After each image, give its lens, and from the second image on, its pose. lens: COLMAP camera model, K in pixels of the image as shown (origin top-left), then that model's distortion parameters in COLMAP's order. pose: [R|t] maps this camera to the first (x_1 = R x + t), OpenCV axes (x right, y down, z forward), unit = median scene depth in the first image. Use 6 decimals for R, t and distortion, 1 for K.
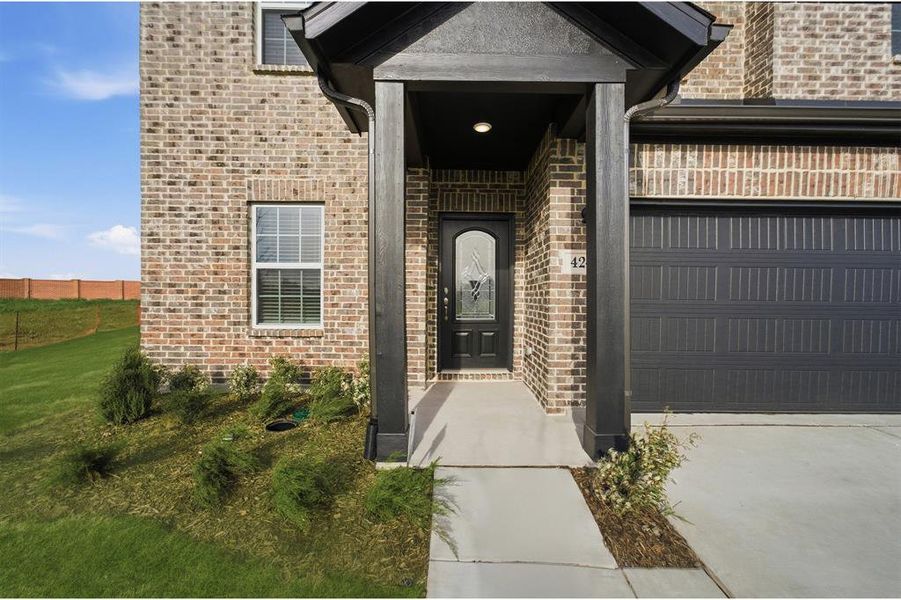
lens RADIAL K [[359.4, 0, 451.0], [0, 359.4, 291.8], [0, 0, 1]] dist [0.011150, 0.000155]
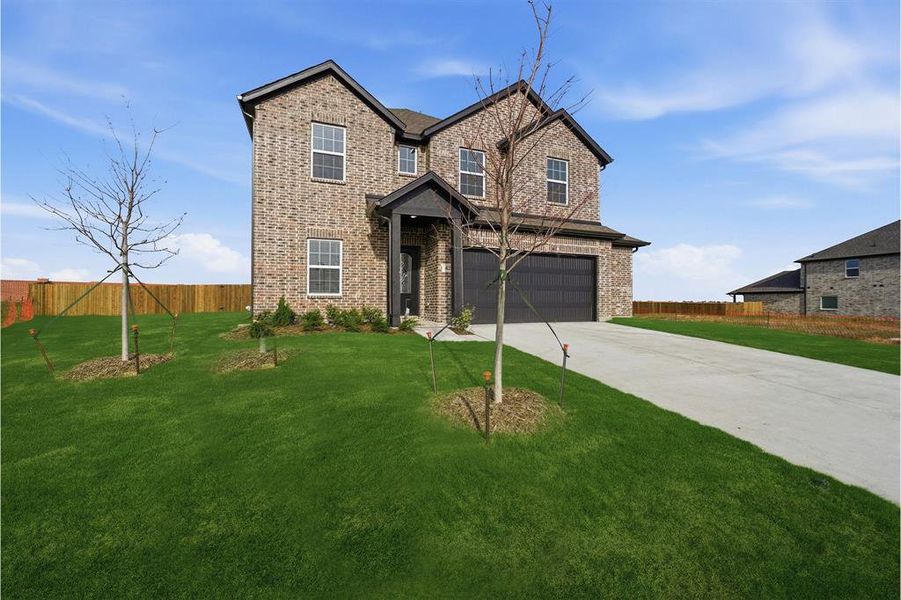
lens RADIAL K [[368.1, 0, 450.5], [0, 368.1, 300.0], [0, 0, 1]] dist [-0.009736, 0.000244]
pose [[0.935966, -0.003632, 0.352071, -0.536538], [0.010170, 0.999808, -0.016720, 0.180942], [-0.351942, 0.019230, 0.935824, -1.419060]]
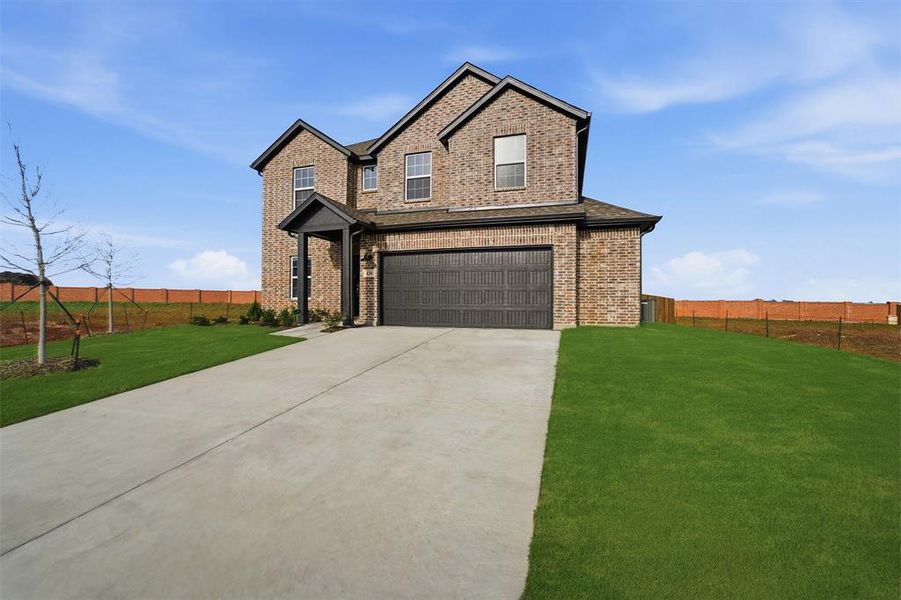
lens RADIAL K [[368.1, 0, 450.5], [0, 368.1, 300.0], [0, 0, 1]] dist [-0.009736, 0.000244]
pose [[0.951661, -0.008632, -0.307029, 1.620690], [0.000223, 0.999624, -0.027411, 0.194886], [0.307150, 0.026017, 0.951305, -1.460639]]
